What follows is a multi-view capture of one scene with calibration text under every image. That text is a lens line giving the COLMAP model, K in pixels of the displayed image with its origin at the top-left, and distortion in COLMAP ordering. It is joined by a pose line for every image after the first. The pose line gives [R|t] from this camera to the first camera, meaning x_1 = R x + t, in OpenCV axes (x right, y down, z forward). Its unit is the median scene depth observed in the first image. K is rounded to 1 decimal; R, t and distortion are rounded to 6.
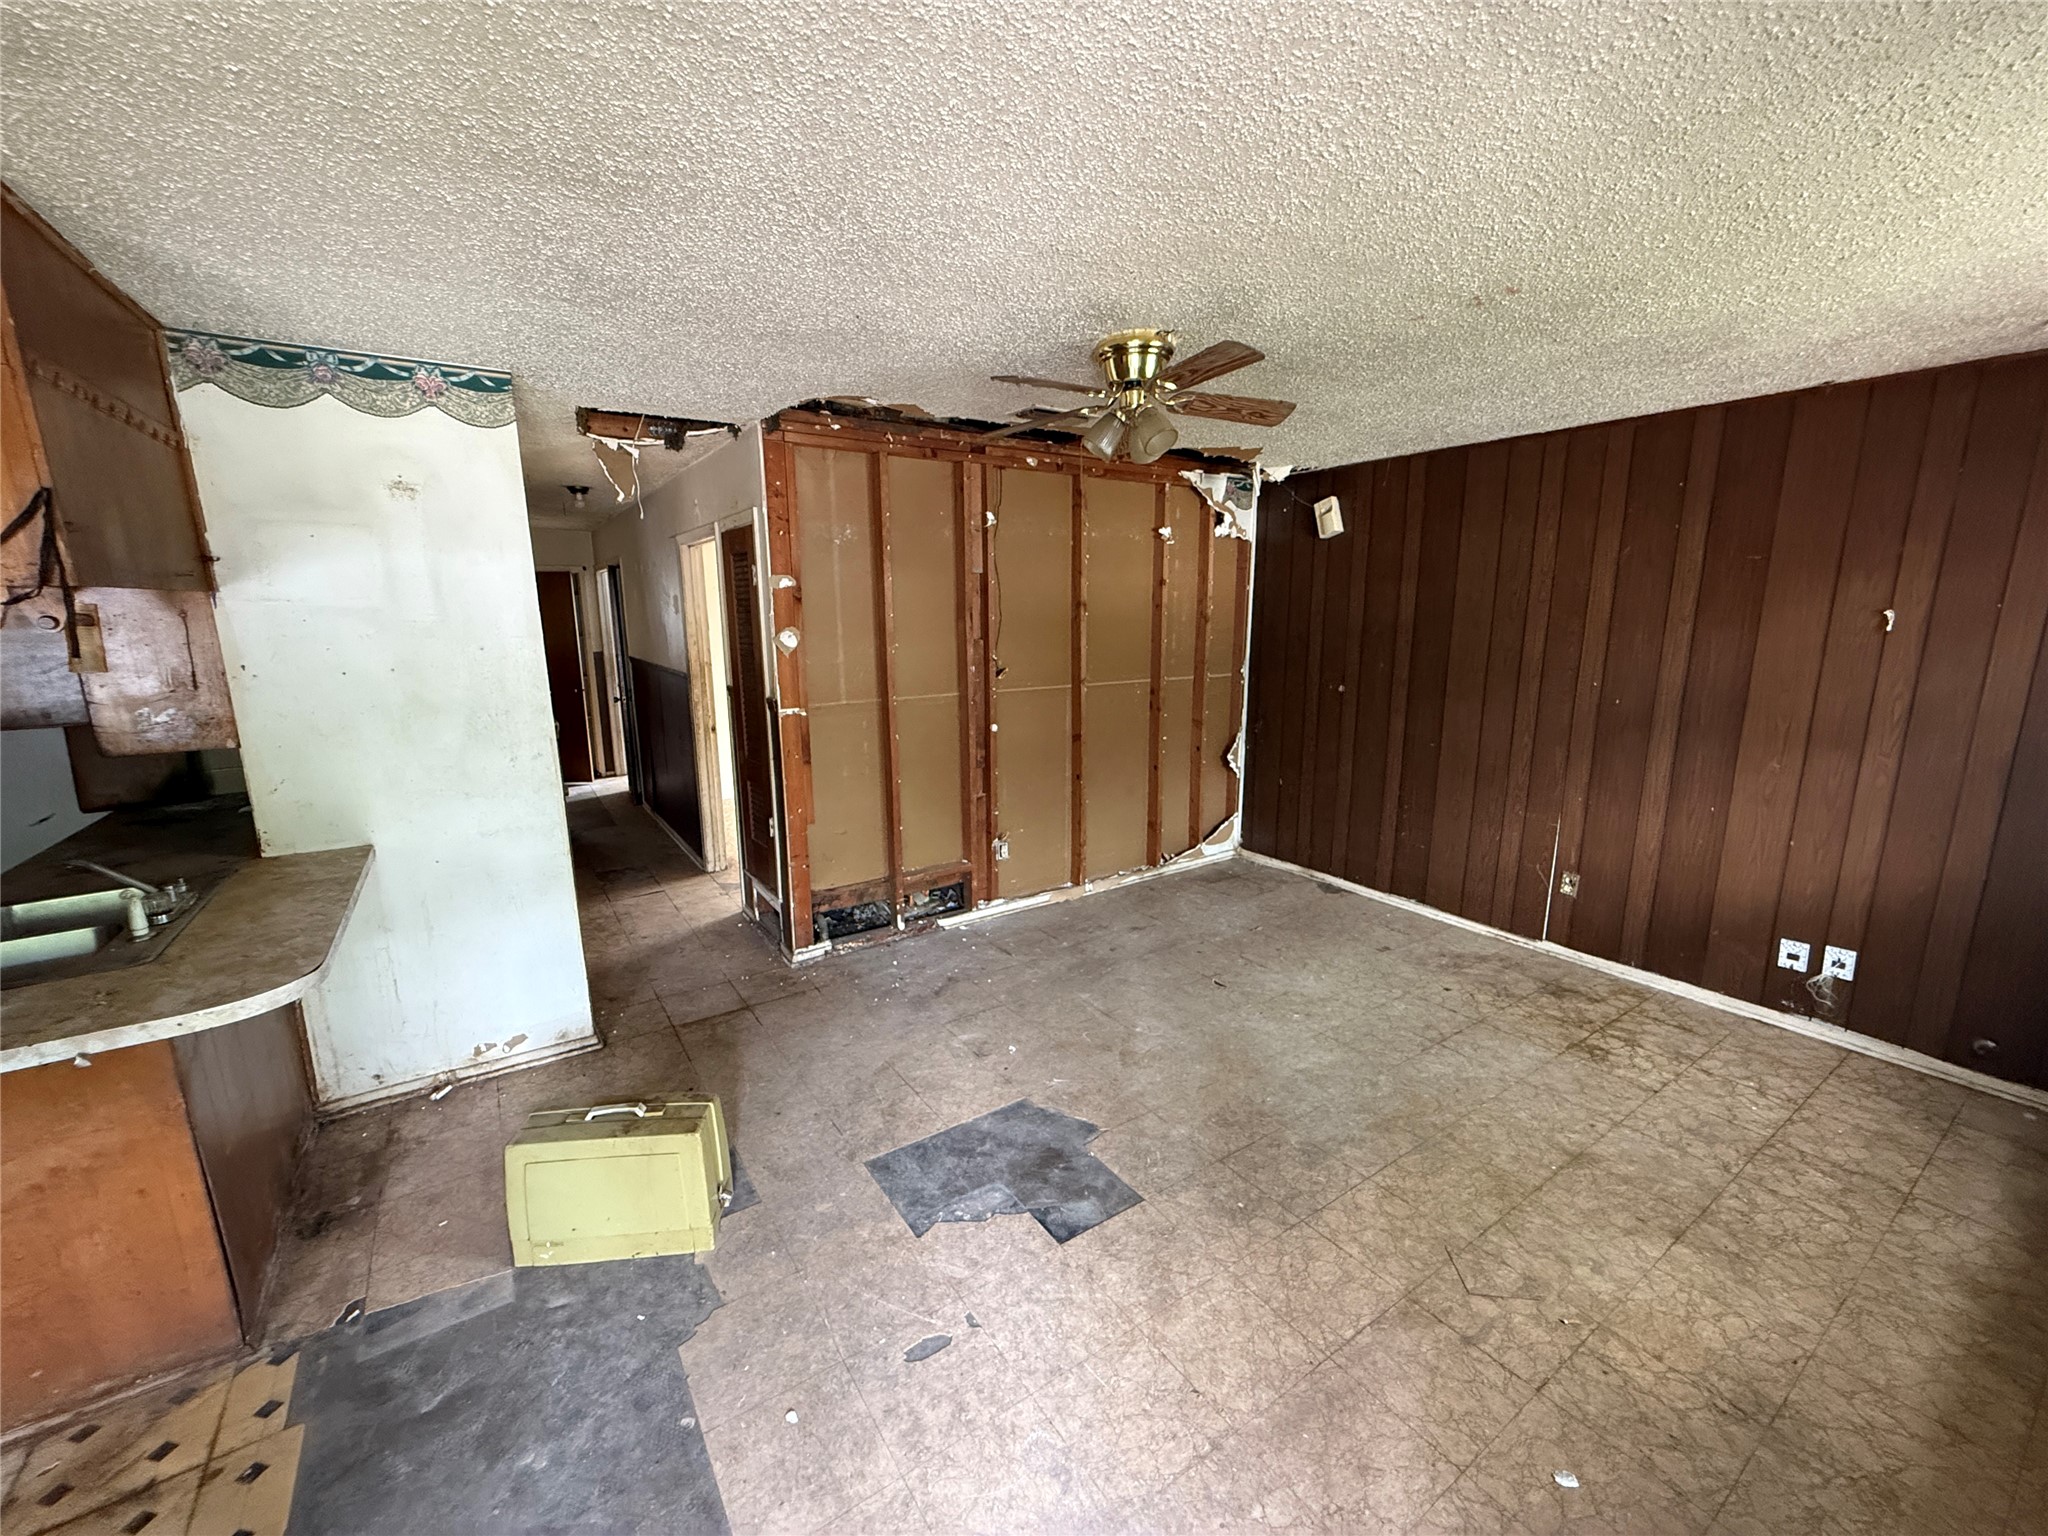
lens RADIAL K [[812.0, 0, 1024.0], [0, 812.0, 768.0], [0, 0, 1]] dist [0.001748, 0.000417]
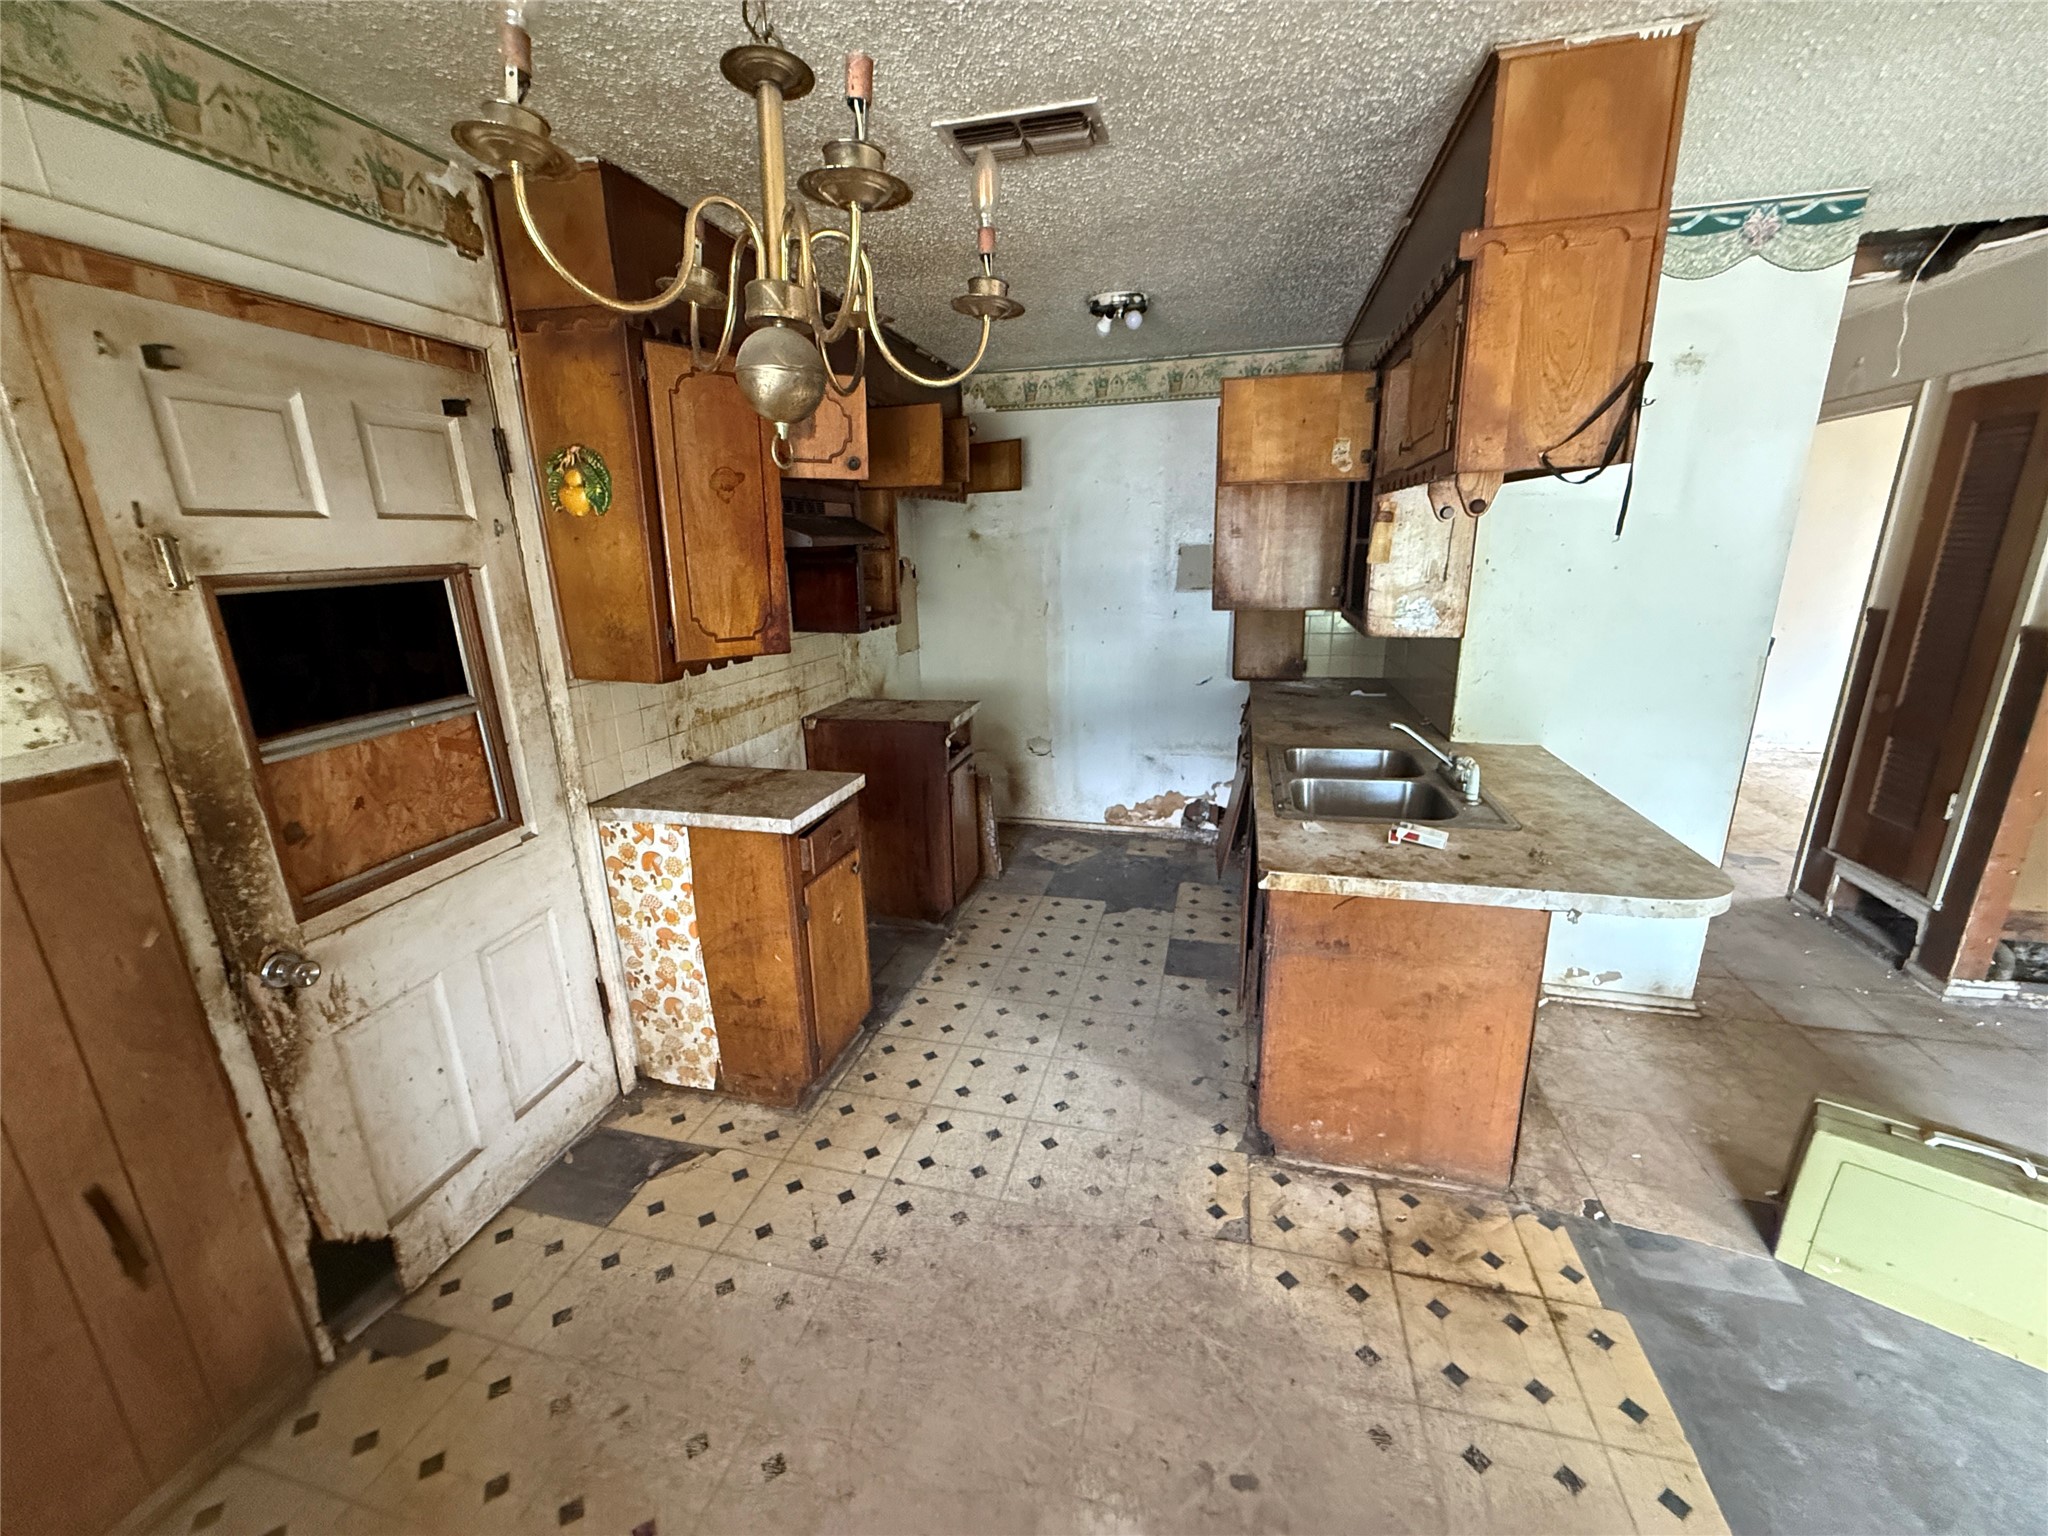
lens RADIAL K [[812.0, 0, 1024.0], [0, 812.0, 768.0], [0, 0, 1]] dist [0.001748, 0.000417]
pose [[0.676581, 0.193803, -0.710407, -0.543025], [-0.130195, 0.981029, 0.143634, 0.063129], [0.724767, -0.004688, 0.688978, -0.154687]]
